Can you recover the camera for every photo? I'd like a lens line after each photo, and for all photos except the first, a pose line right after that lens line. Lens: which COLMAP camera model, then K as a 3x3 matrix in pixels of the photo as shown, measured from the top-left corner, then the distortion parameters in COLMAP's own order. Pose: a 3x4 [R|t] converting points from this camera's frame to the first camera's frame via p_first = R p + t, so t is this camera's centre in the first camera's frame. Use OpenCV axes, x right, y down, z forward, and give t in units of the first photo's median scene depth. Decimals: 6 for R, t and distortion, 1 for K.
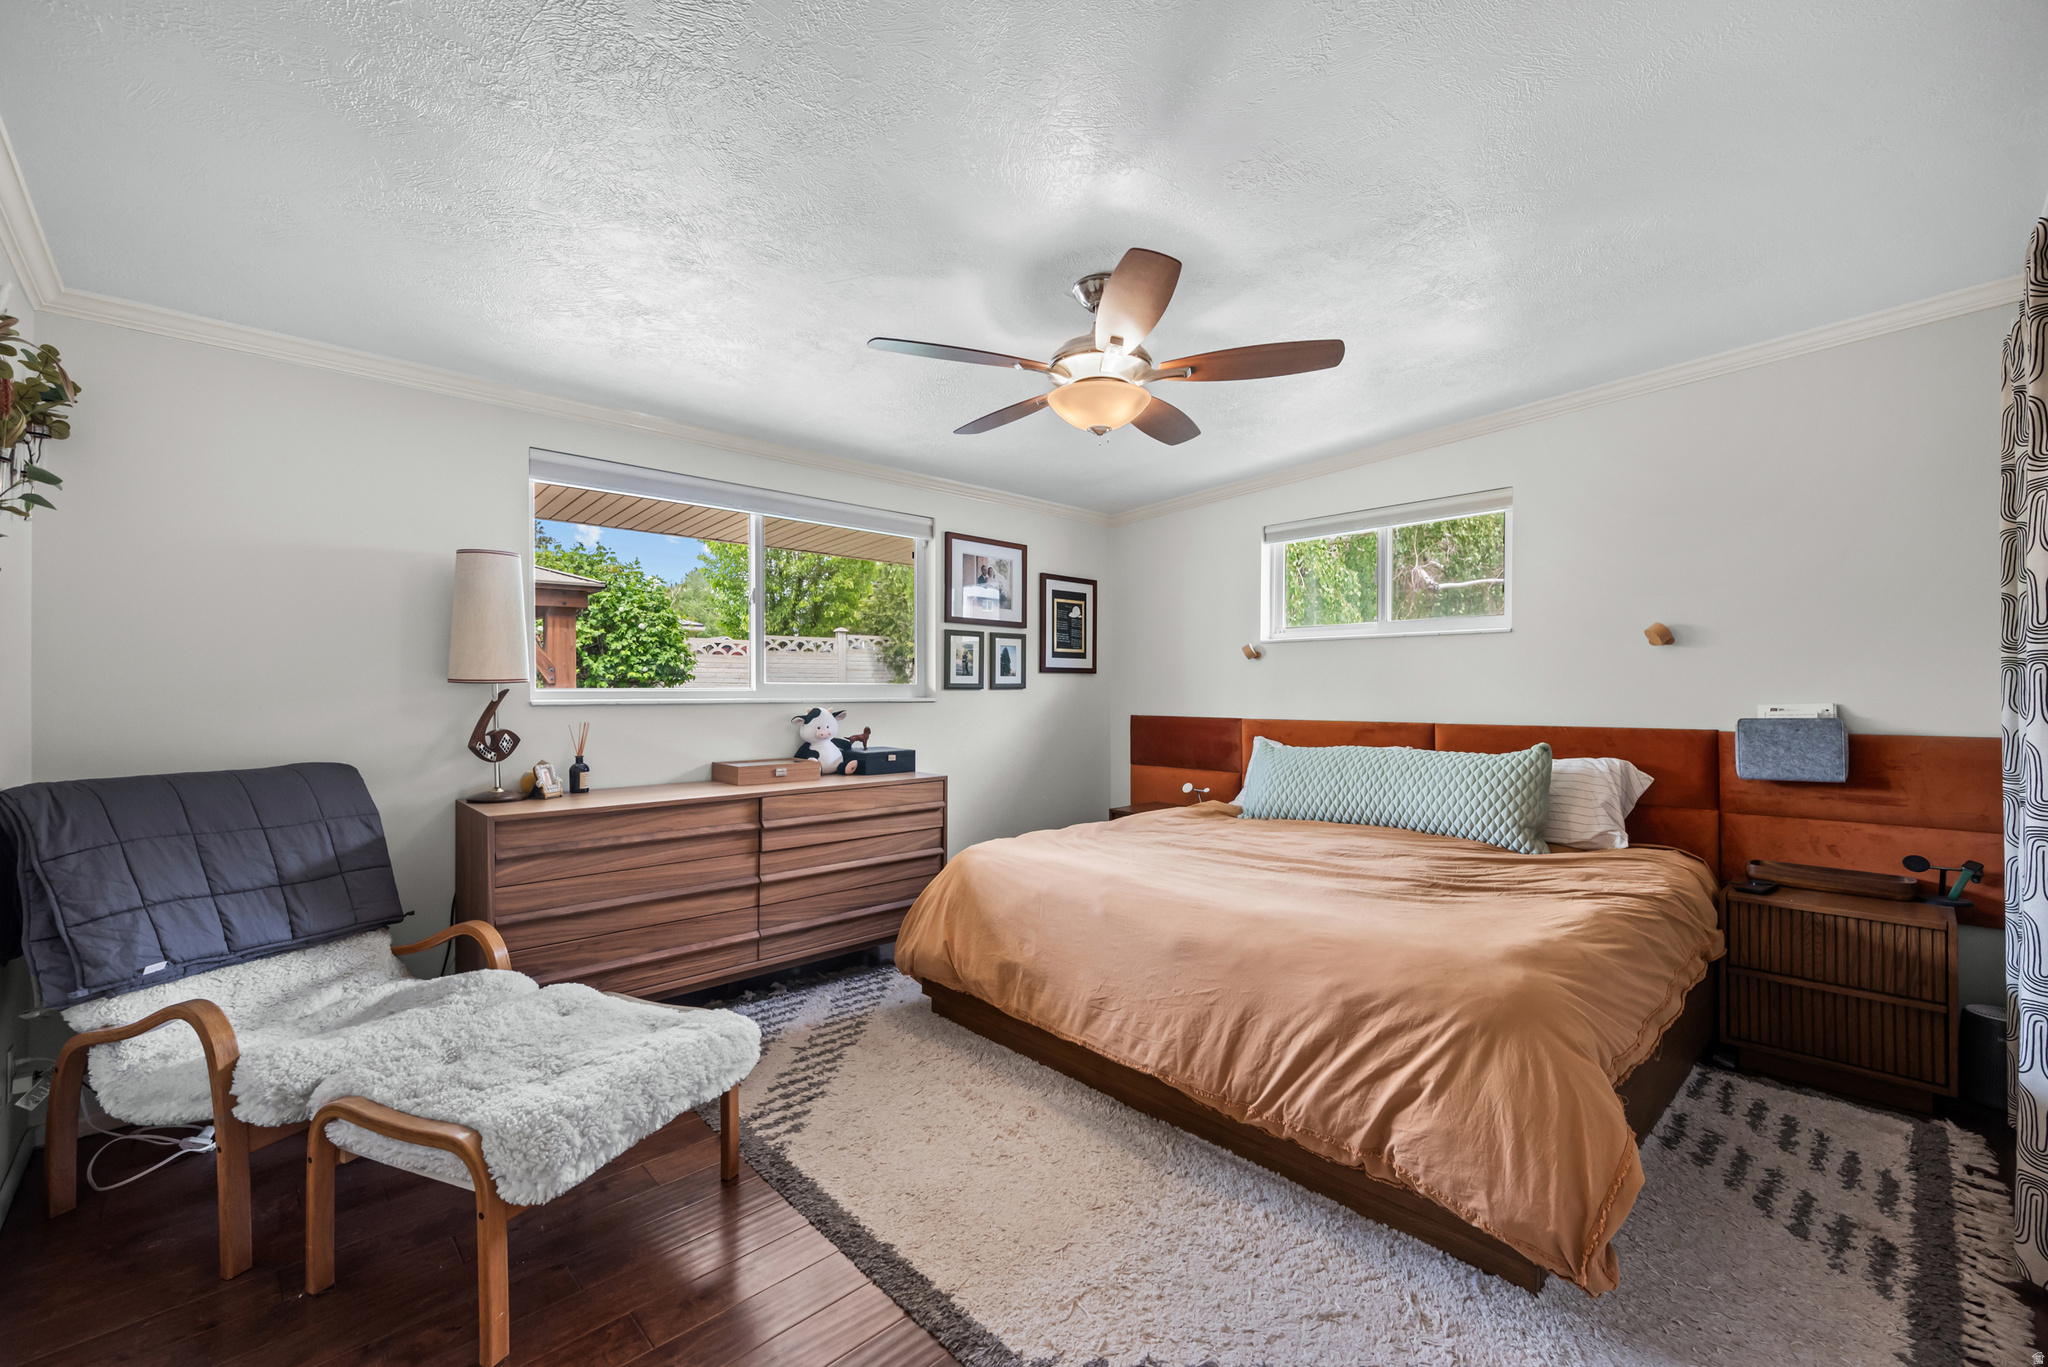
lens RADIAL K [[840.1, 0, 1029.6], [0, 840.1, 691.6], [0, 0, 1]] dist [-0.000072, 0.000185]
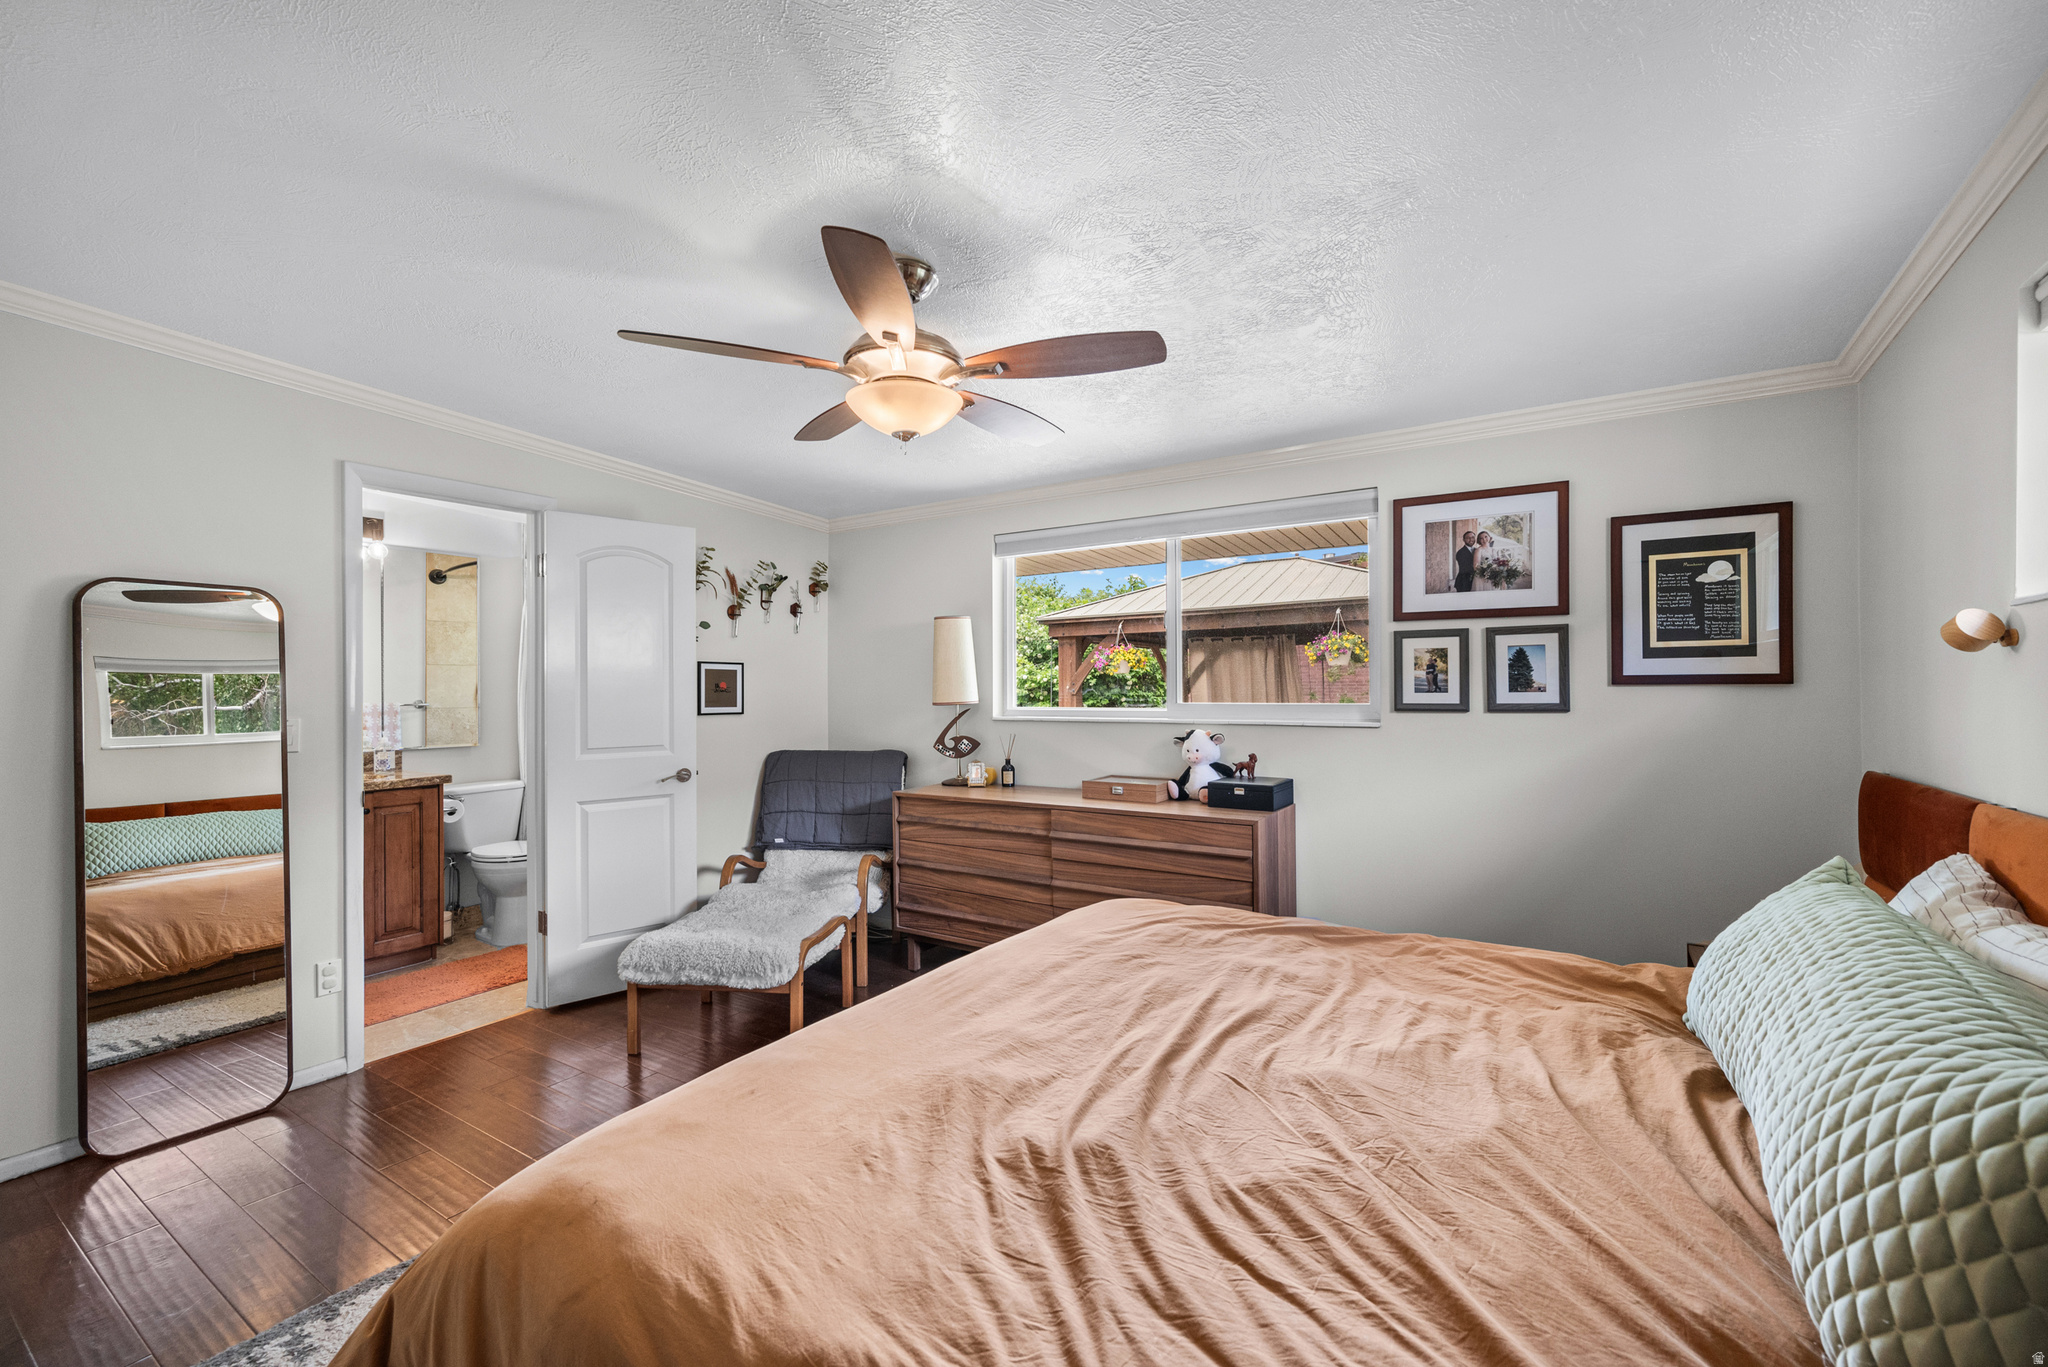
lens RADIAL K [[840.1, 0, 1029.6], [0, 840.1, 691.6], [0, 0, 1]] dist [-0.000072, 0.000185]
pose [[0.250332, -0.001235, -0.968159, 0.537488], [0.003615, 0.999993, -0.000341, -0.020972], [0.968153, -0.003415, 0.250335, 0.493347]]
